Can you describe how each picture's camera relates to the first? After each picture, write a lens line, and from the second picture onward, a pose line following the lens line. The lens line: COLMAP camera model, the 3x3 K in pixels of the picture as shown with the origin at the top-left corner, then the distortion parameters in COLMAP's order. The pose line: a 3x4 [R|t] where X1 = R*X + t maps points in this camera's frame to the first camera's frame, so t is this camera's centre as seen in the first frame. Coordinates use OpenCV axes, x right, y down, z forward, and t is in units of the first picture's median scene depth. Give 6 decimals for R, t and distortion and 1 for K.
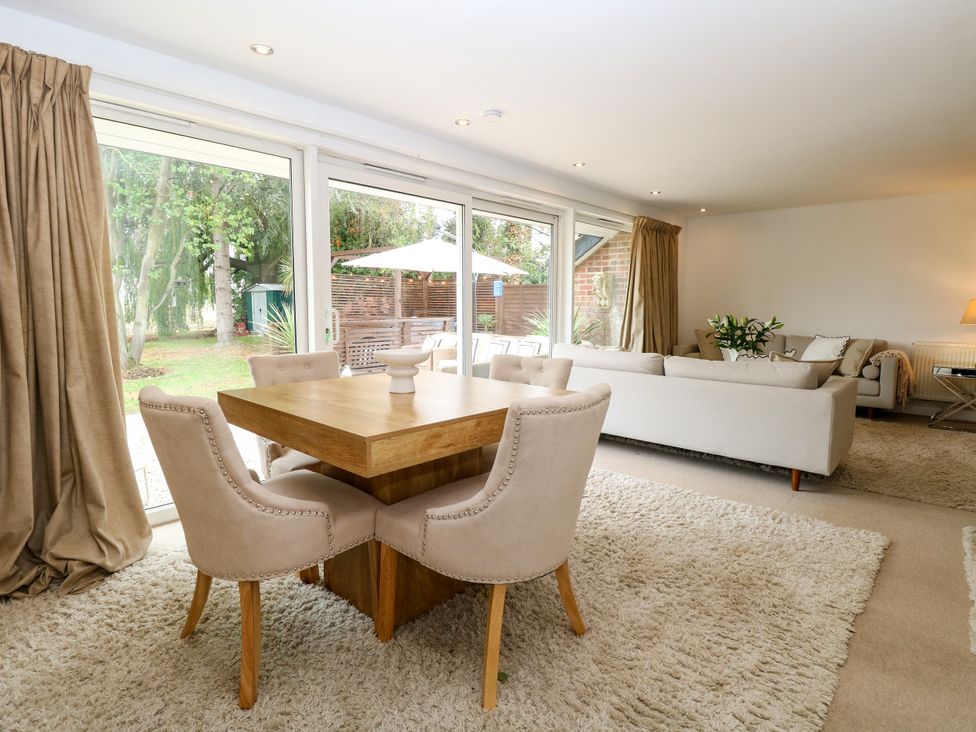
lens RADIAL K [[586.9, 0, 510.3], [0, 586.9, 361.7], [0, 0, 1]] dist [-0.004356, -0.000515]
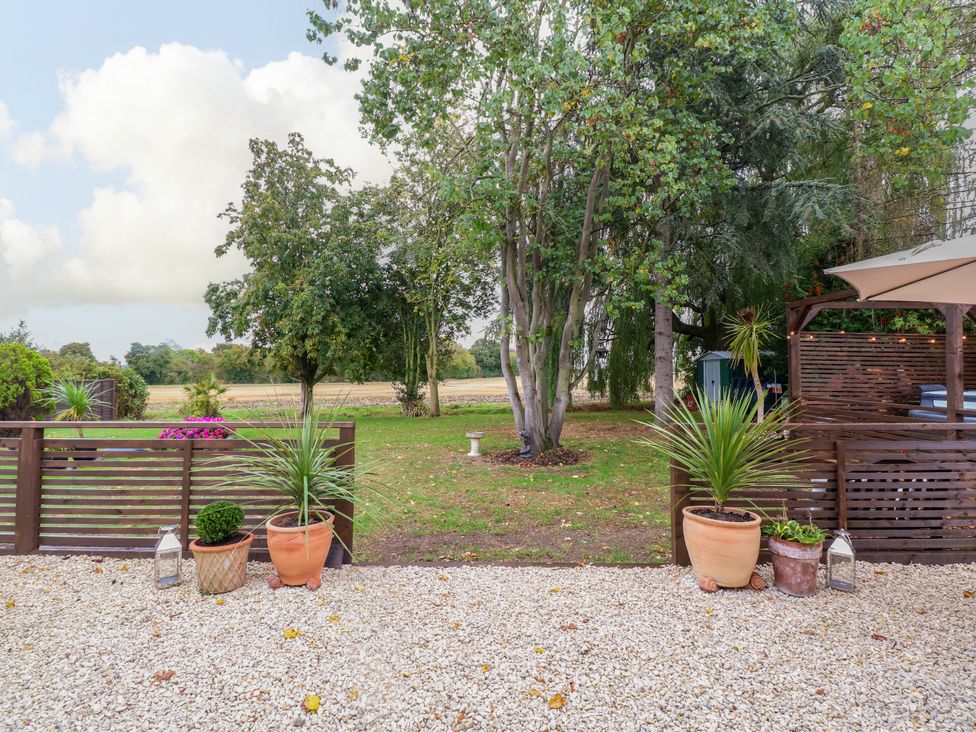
lens RADIAL K [[511.2, 0, 487.6], [0, 511.2, 351.4], [0, 0, 1]] dist [-0.004638, -0.000760]
pose [[0.654762, -0.030912, -0.755202, -0.162969], [-0.071451, 0.992157, -0.102559, -0.066691], [0.752450, 0.121112, 0.647419, 0.549776]]
